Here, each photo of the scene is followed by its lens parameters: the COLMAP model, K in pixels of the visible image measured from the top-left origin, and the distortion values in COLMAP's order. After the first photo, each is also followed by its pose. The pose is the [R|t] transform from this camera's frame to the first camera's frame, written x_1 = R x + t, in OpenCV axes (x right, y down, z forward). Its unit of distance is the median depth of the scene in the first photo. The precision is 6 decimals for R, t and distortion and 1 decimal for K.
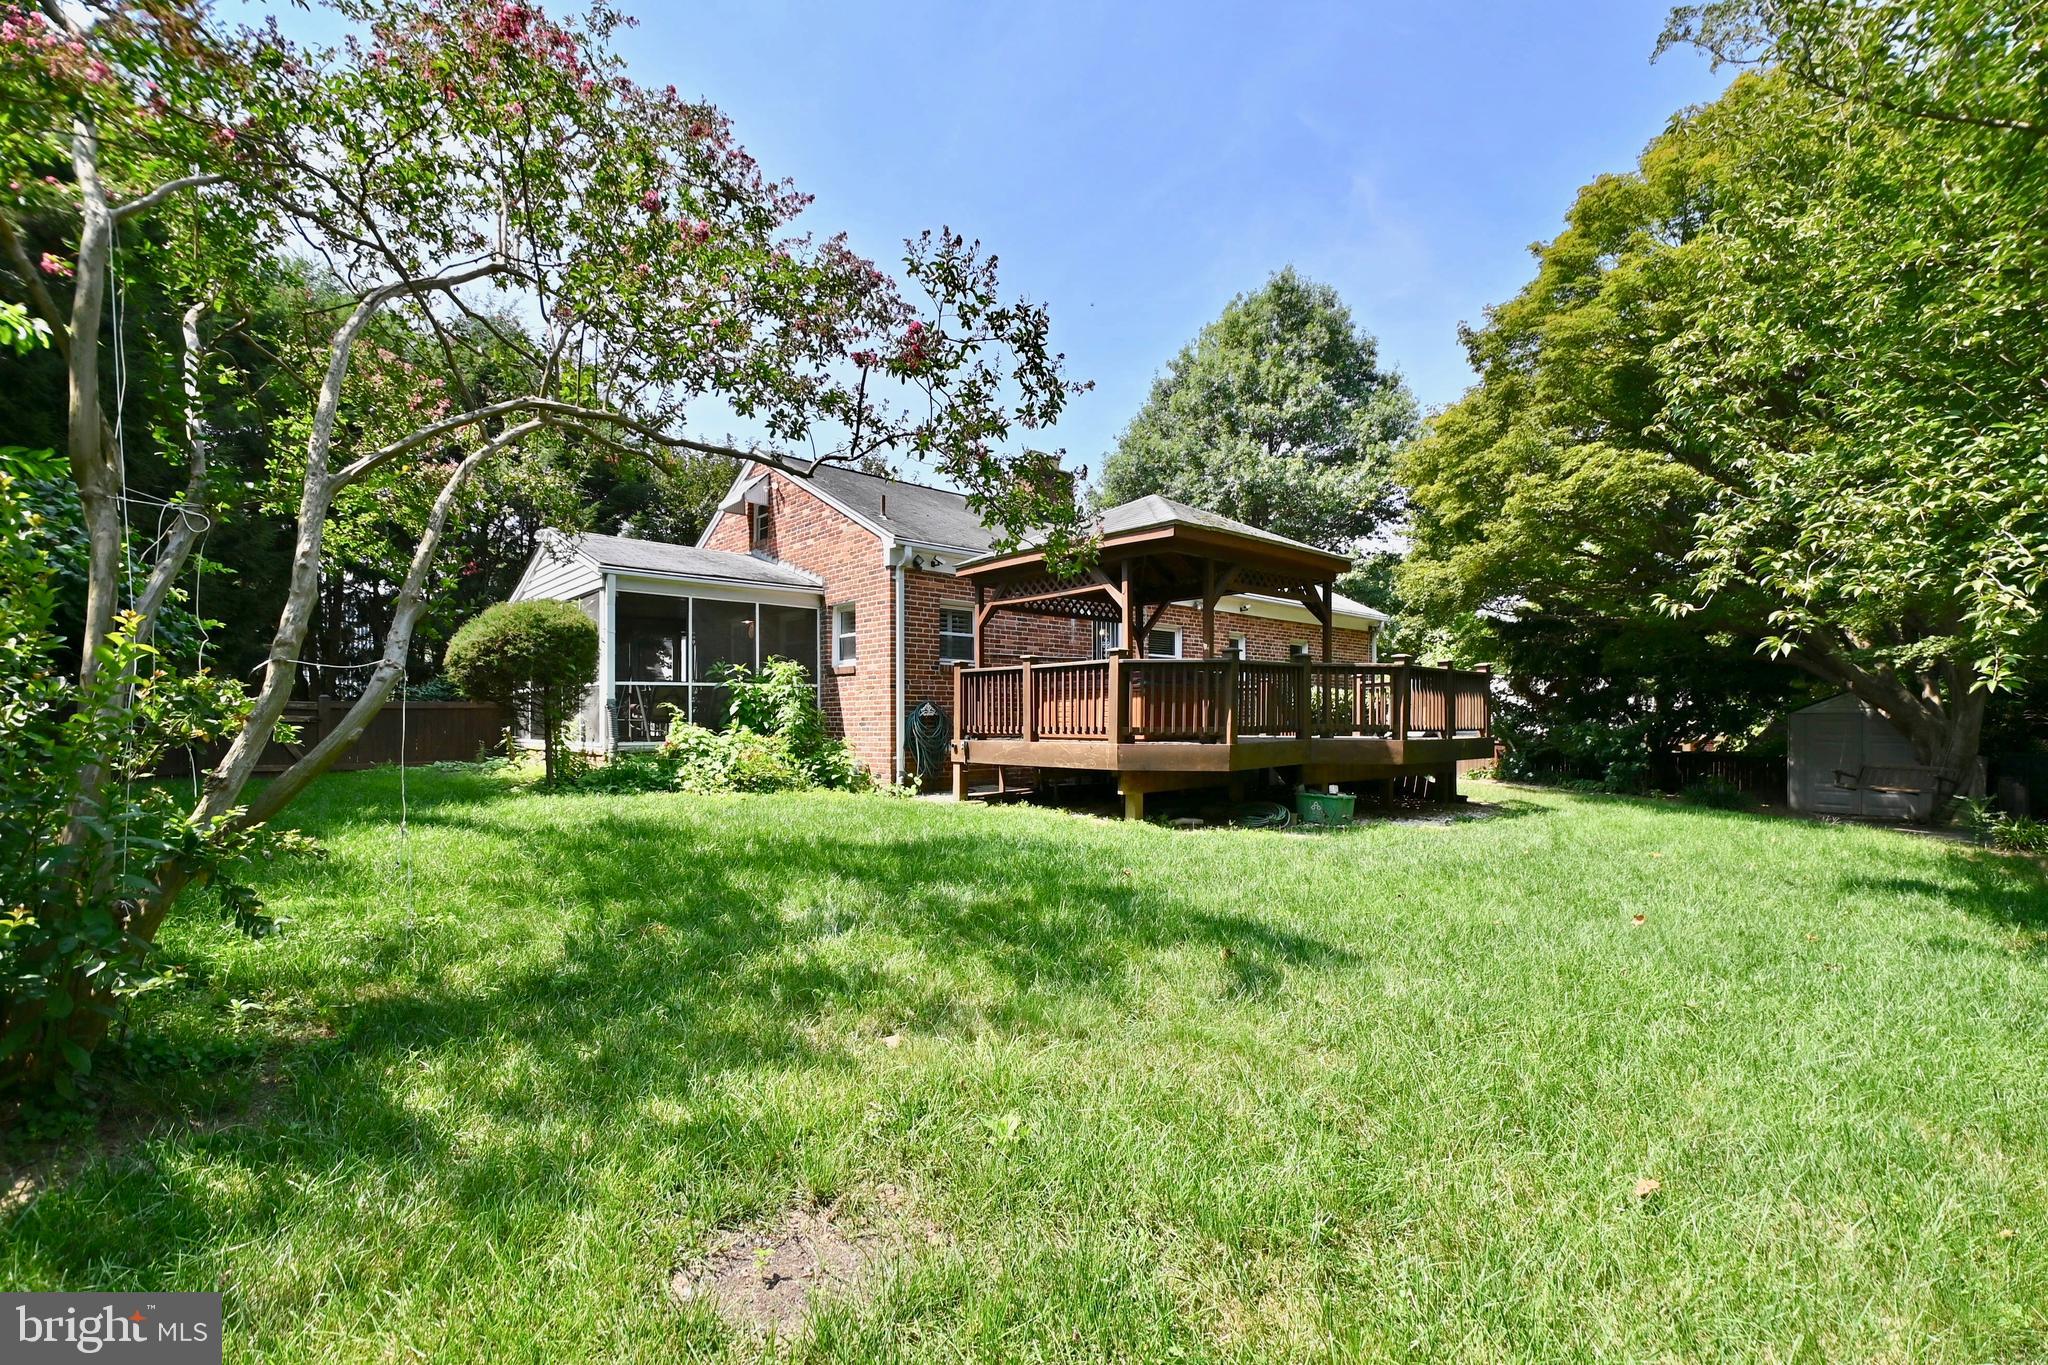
lens RADIAL K [[896.1, 0, 1033.7], [0, 896.1, 713.7], [0, 0, 1]] dist [0.000013, -0.014039]
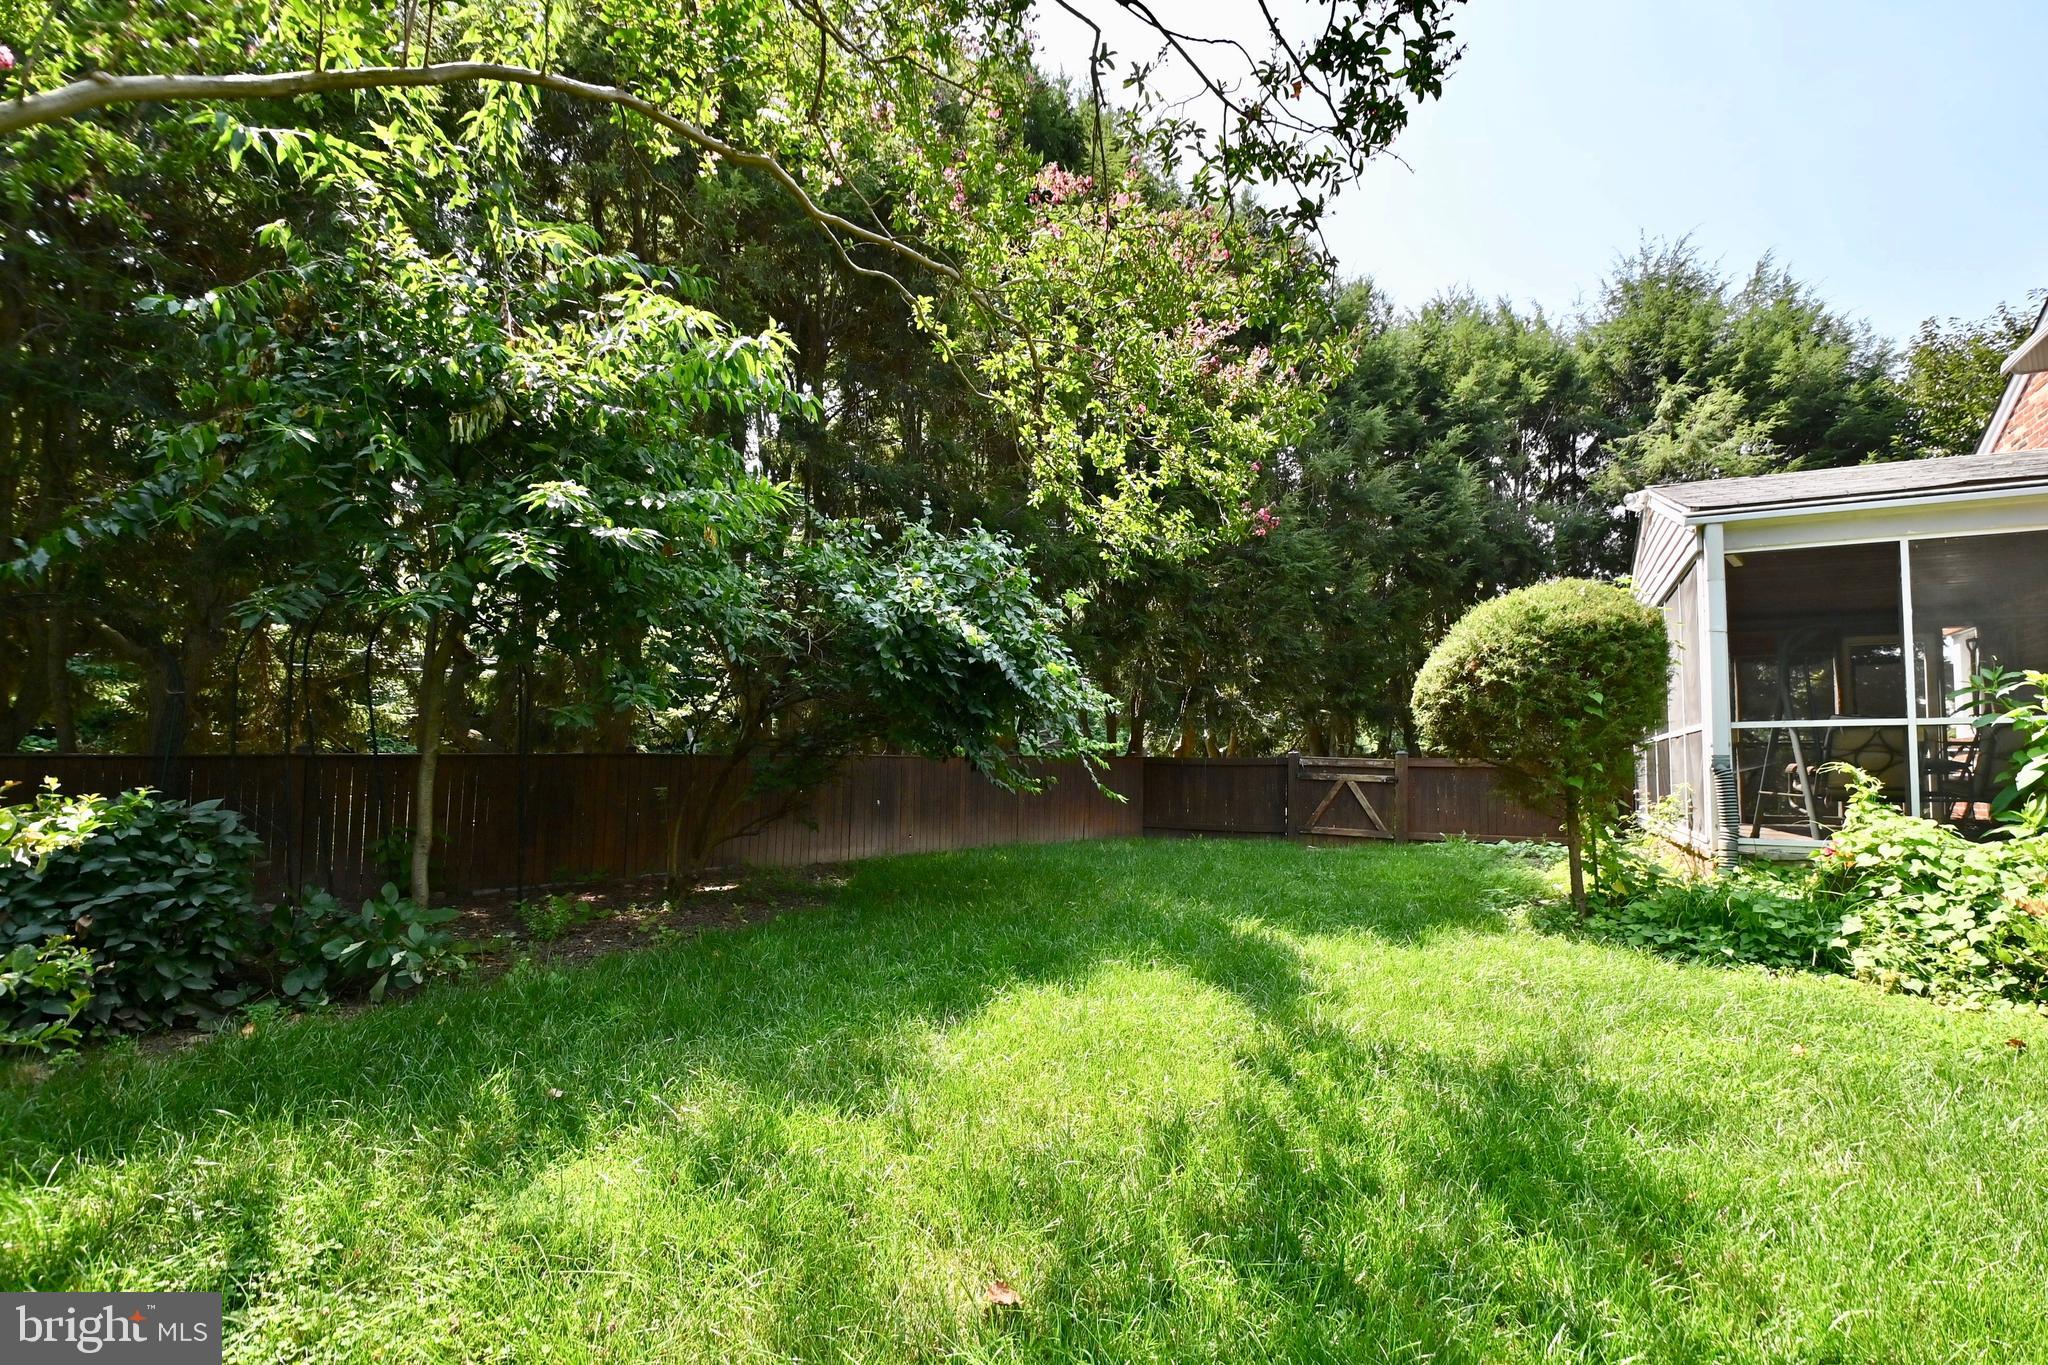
lens RADIAL K [[896.1, 0, 1033.7], [0, 896.1, 713.7], [0, 0, 1]] dist [0.000013, -0.014039]
pose [[0.327551, -0.050116, -0.943503, -0.109459], [-0.006951, 0.998437, -0.055447, -0.009276], [0.944808, 0.024720, 0.326691, 0.466369]]
